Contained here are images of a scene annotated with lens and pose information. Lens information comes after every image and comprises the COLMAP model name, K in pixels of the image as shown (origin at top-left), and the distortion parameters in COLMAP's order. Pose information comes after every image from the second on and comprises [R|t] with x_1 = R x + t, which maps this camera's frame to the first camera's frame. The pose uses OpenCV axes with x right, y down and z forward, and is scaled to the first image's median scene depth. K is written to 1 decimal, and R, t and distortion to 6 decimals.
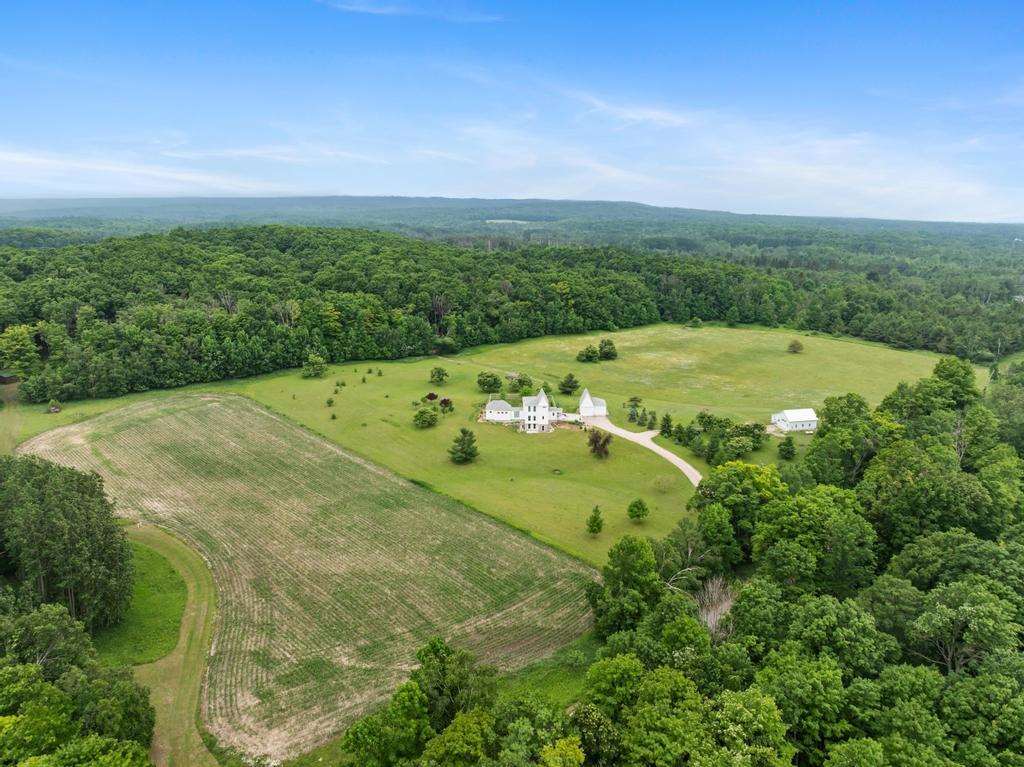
lens RADIAL K [[725.2, 0, 512.0], [0, 725.2, 383.5], [0, 0, 1]] dist [-0.036774, -0.004026]
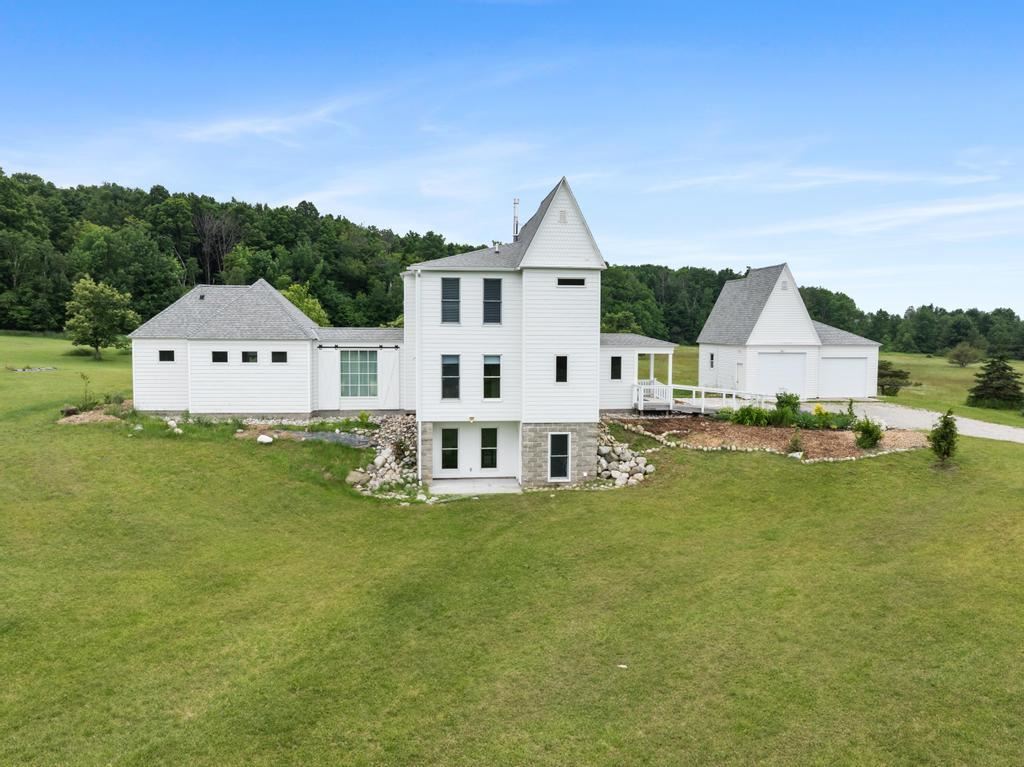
lens RADIAL K [[701.6, 0, 512.0], [0, 701.6, 383.5], [0, 0, 1]] dist [0.000509, -0.000564]
pose [[0.990697, 0.006775, 0.135916, 0.015370], [0.017716, 0.983840, -0.178169, 0.060688], [-0.134926, 0.178920, 0.974568, 0.752445]]
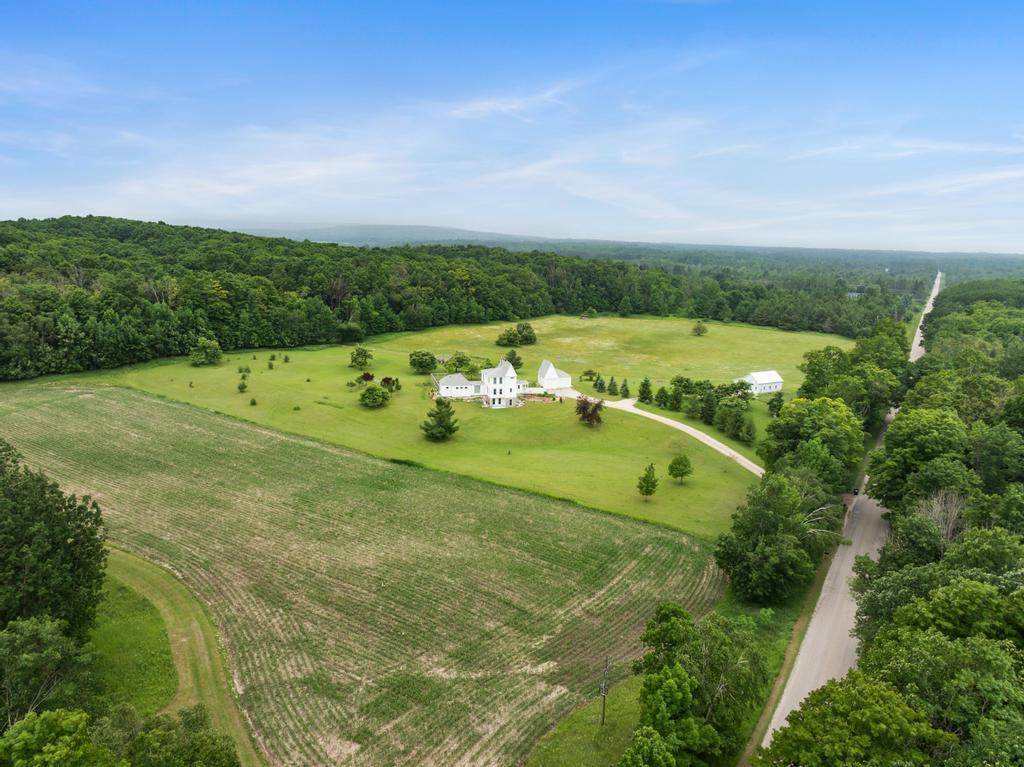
lens RADIAL K [[725.2, 0, 512.0], [0, 725.2, 383.5], [0, 0, 1]] dist [-0.036774, -0.004026]
pose [[0.966962, -0.039985, 0.251766, -0.149456], [0.050288, 0.998135, -0.034618, 0.059208], [-0.249913, 0.046135, 0.967169, 0.131097]]
